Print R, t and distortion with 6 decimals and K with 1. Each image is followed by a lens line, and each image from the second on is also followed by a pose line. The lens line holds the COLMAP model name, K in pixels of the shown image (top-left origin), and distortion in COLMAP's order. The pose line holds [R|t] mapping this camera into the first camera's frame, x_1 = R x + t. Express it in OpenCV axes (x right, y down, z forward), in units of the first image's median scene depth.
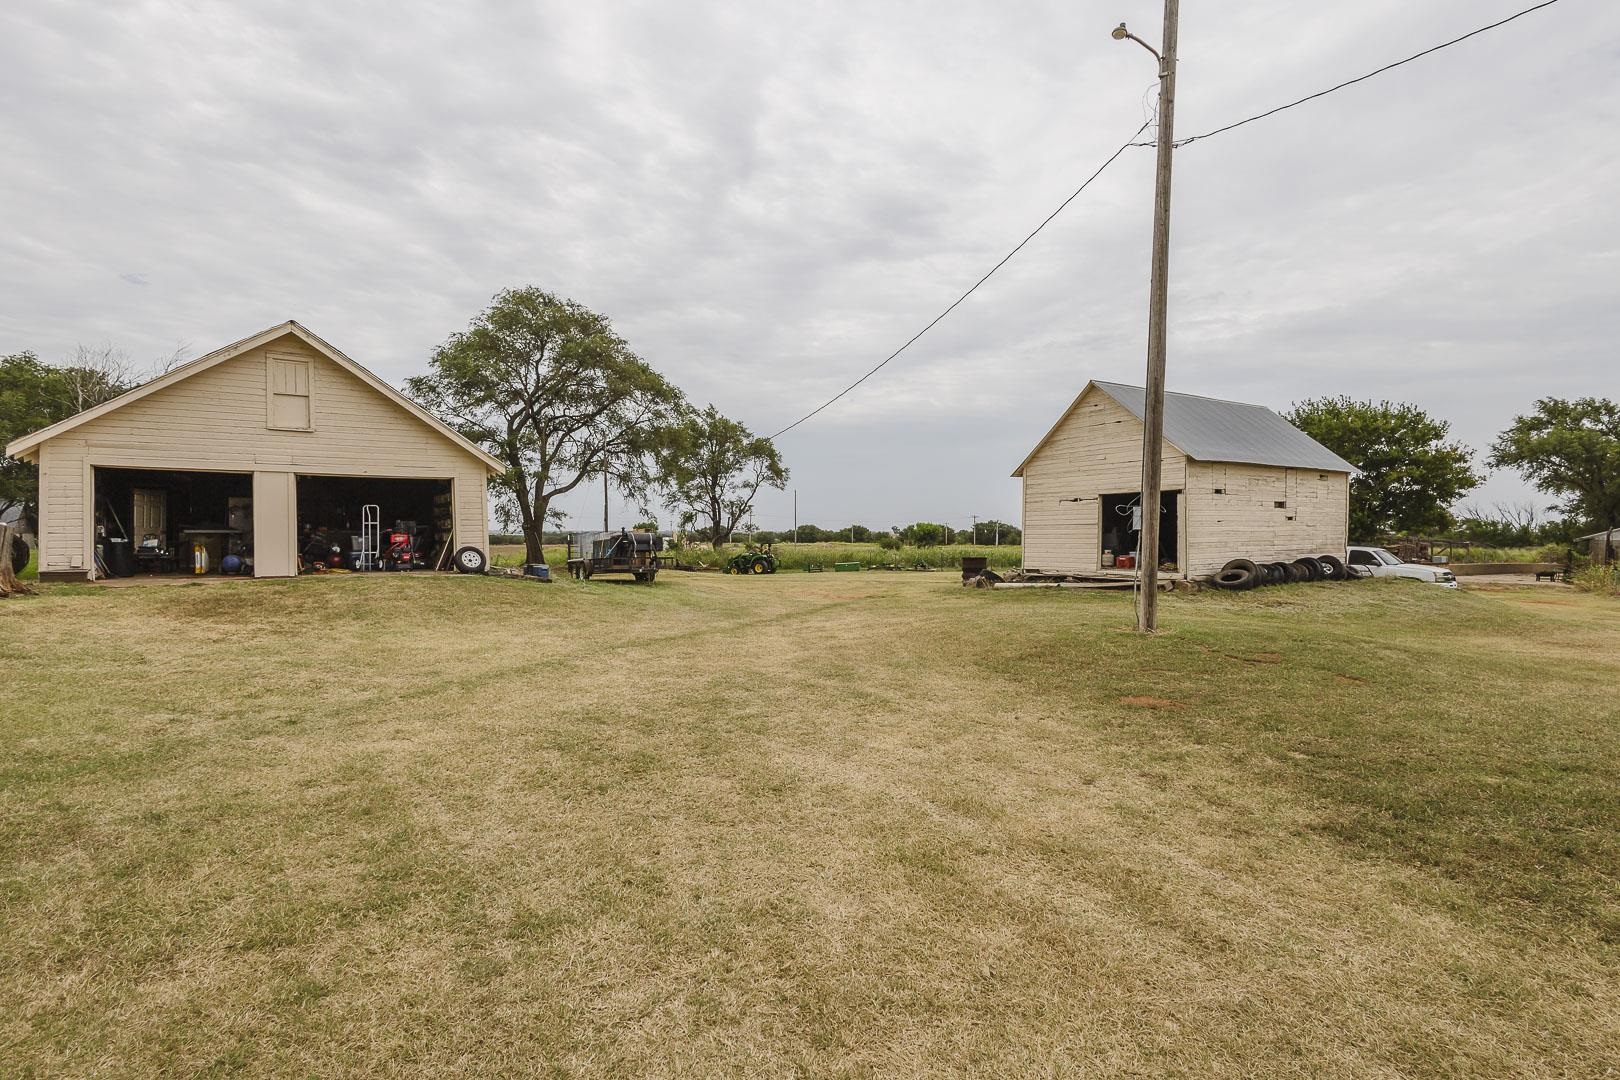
lens RADIAL K [[758.3, 0, 811.7], [0, 758.3, 538.0], [0, 0, 1]] dist [-0.000060, -0.000457]
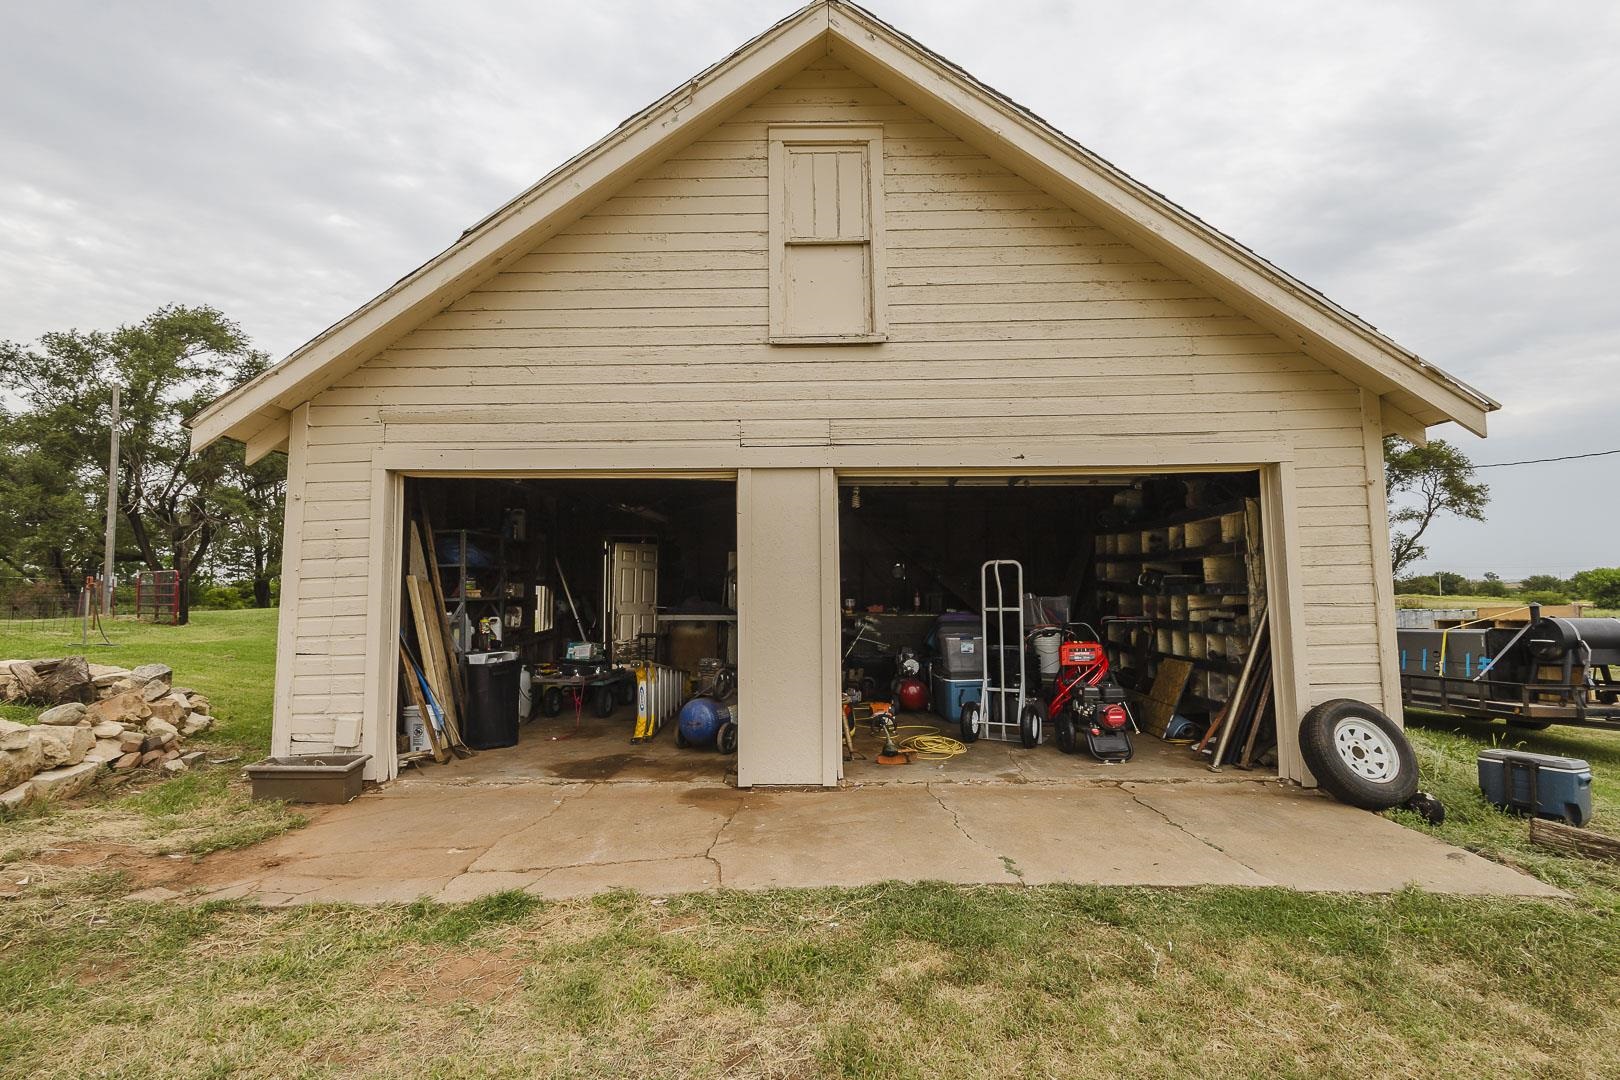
lens RADIAL K [[758.3, 0, 811.7], [0, 758.3, 538.0], [0, 0, 1]] dist [-0.000060, -0.000457]
pose [[0.819186, -0.038084, -0.572262, -0.472326], [0.000522, 0.997842, -0.065658, -0.032070], [0.573528, 0.053487, 0.817438, 0.681589]]
